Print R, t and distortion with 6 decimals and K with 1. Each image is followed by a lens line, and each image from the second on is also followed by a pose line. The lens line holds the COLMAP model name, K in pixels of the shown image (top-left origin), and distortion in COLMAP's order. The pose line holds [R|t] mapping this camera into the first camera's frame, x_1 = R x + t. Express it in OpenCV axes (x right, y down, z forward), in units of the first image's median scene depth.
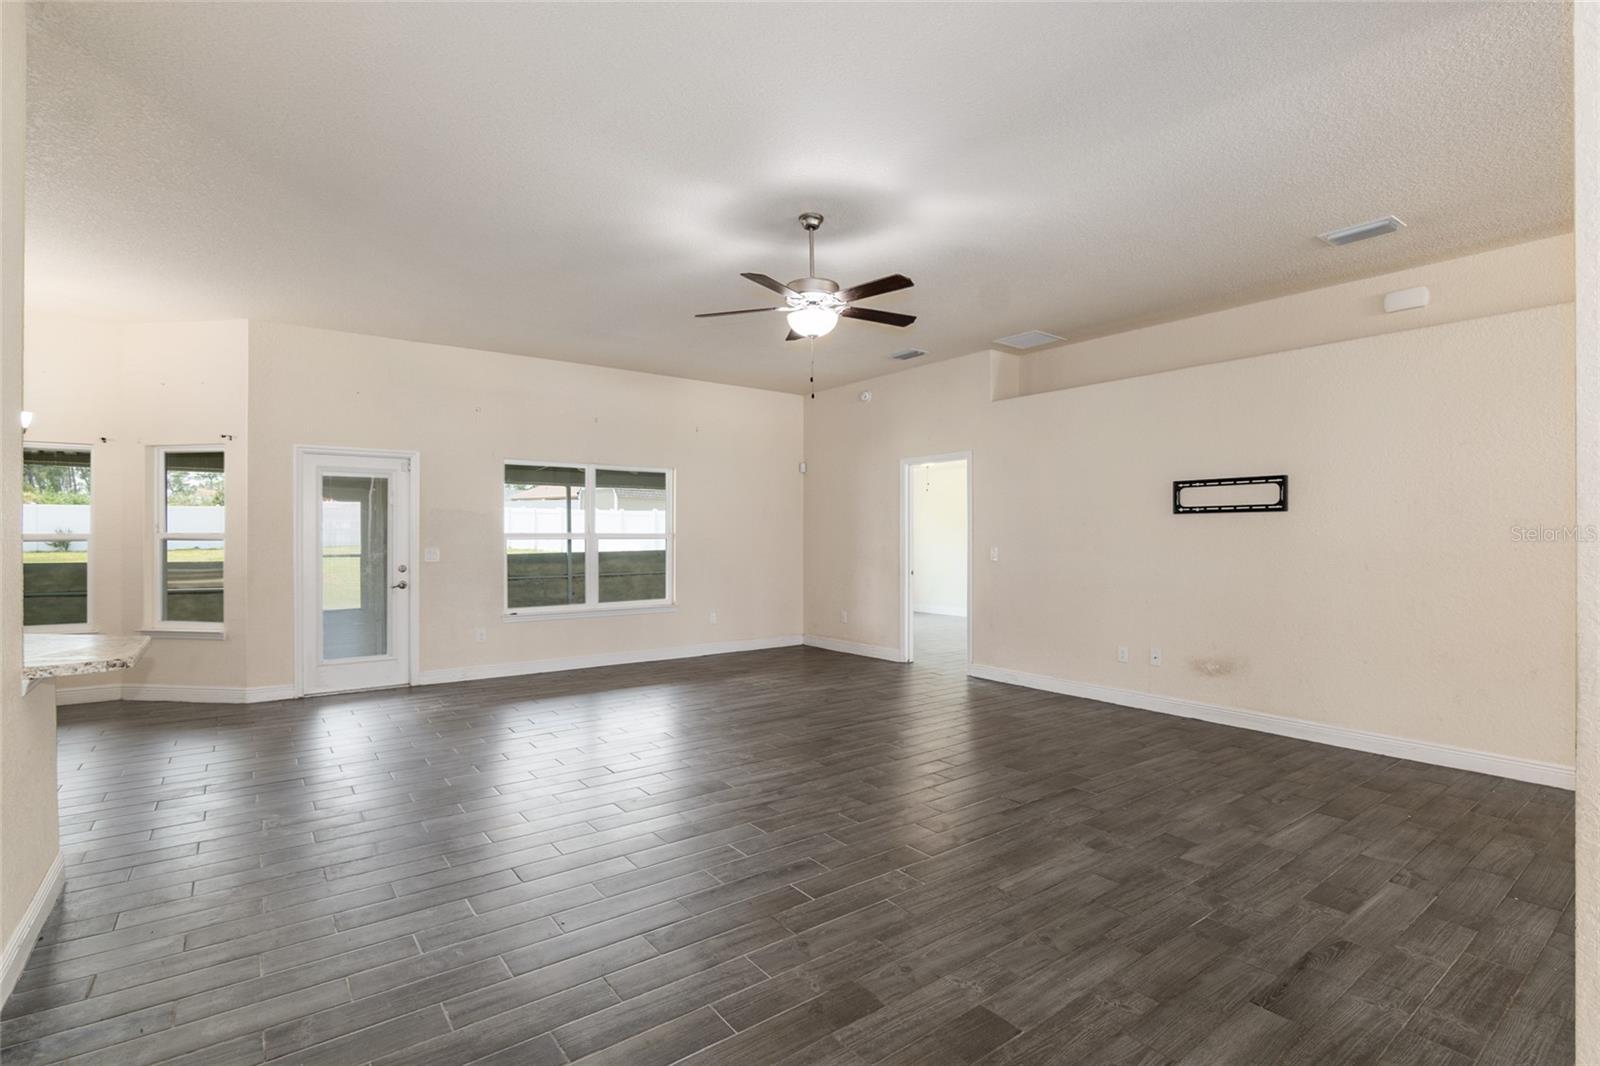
lens RADIAL K [[749.5, 0, 806.6], [0, 749.5, 539.7], [0, 0, 1]] dist [-0.012746, 0.001224]
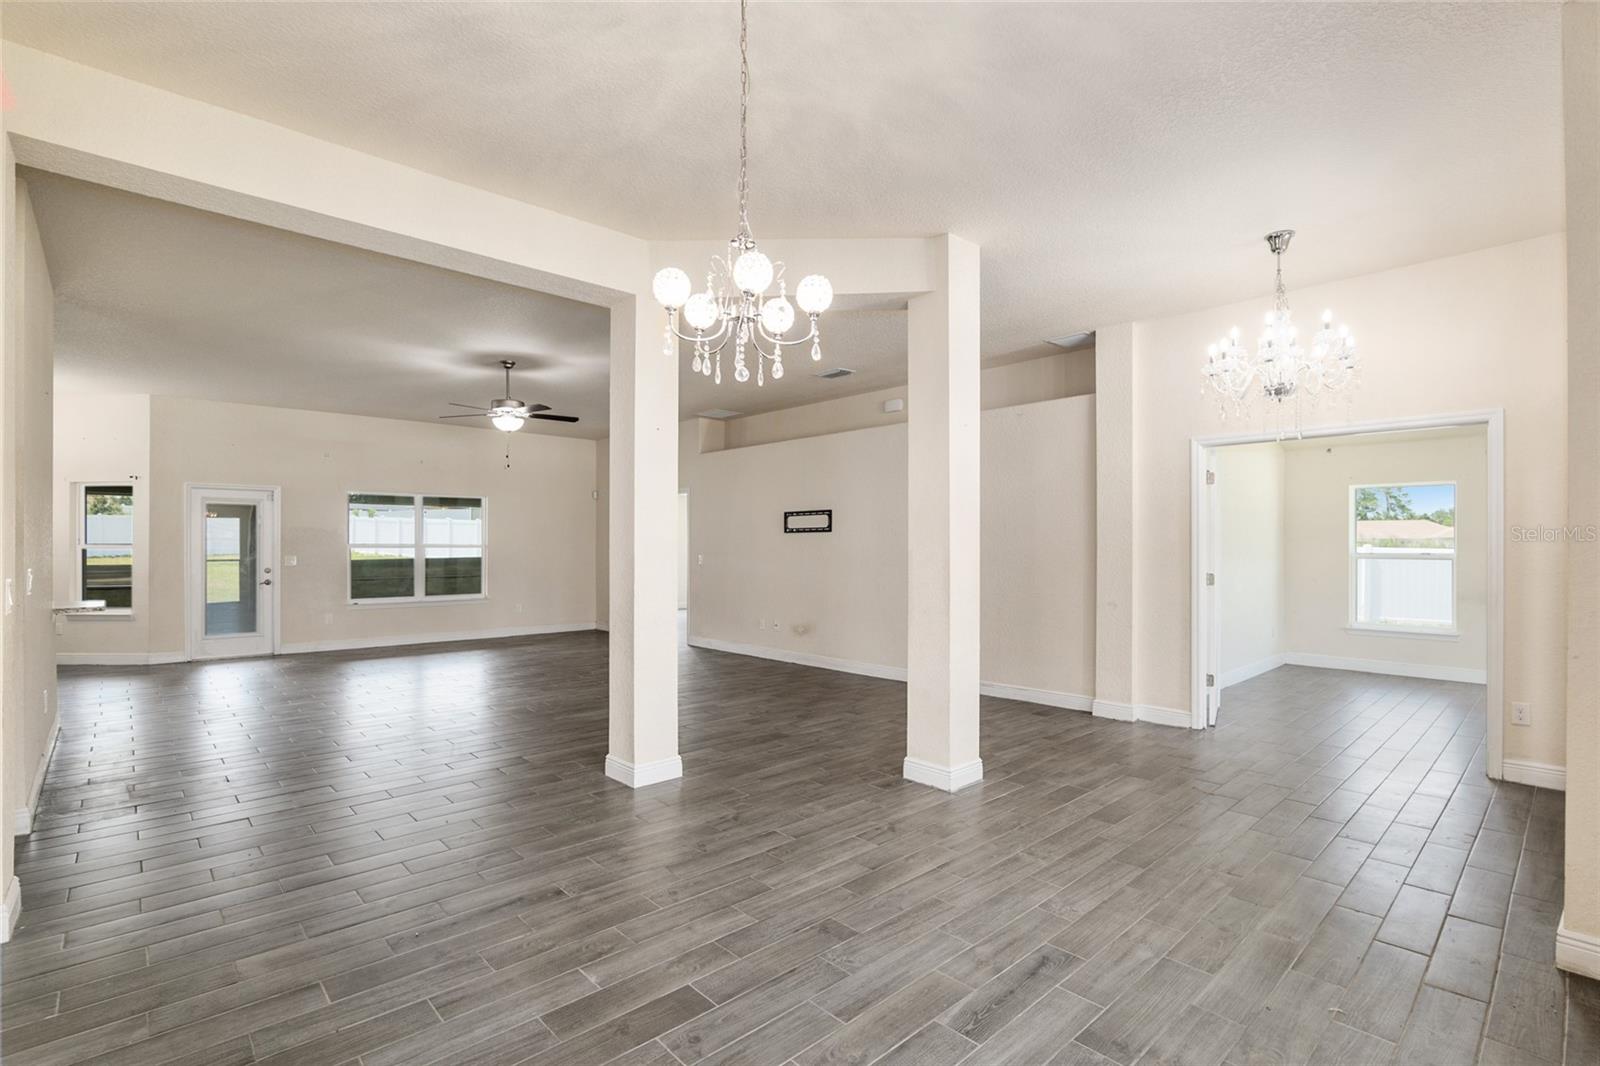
lens RADIAL K [[752.7, 0, 793.0], [0, 752.7, 542.0], [0, 0, 1]] dist [-0.014475, 0.001260]
pose [[0.995956, 0.000116, 0.089837, 0.338200], [0.000613, 0.999967, -0.008093, -0.002452], [-0.089835, 0.008116, 0.995924, -0.521794]]
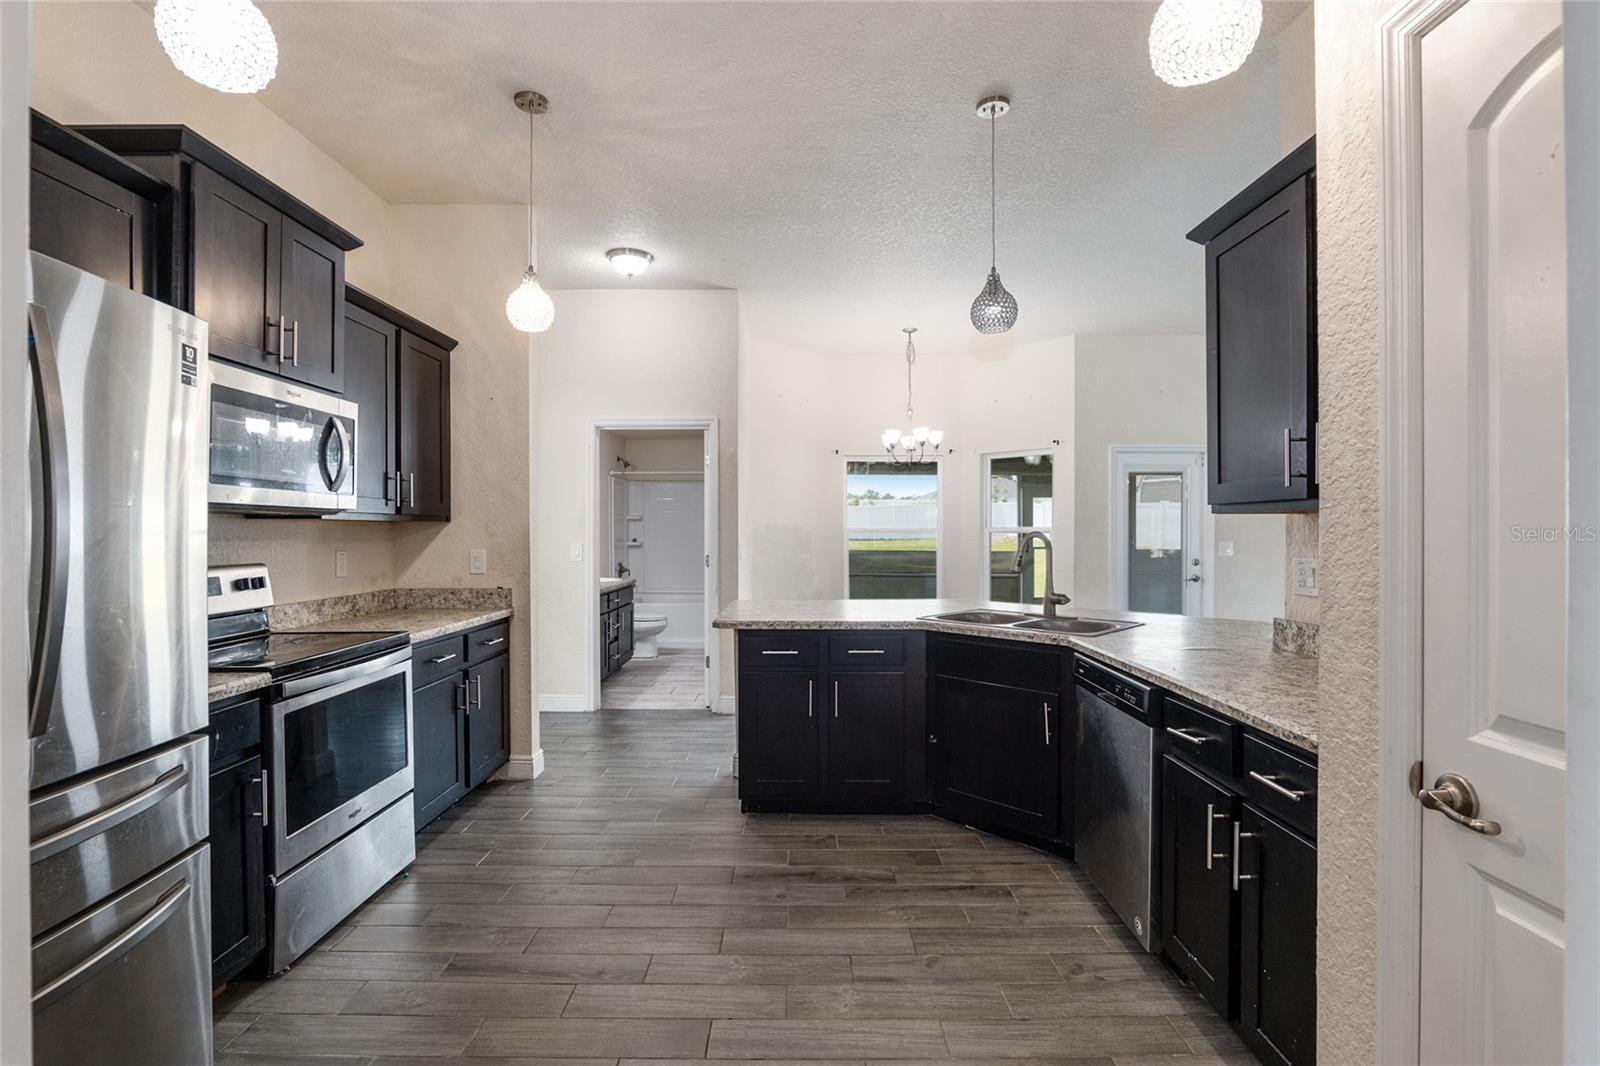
lens RADIAL K [[735.5, 0, 796.8], [0, 735.5, 540.3], [0, 0, 1]] dist [-0.023793, 0.000156]
pose [[0.792442, 0.009434, -0.609874, -0.400395], [-0.004506, 0.999944, 0.009613, 0.001933], [0.609931, -0.004869, 0.792440, -0.122361]]
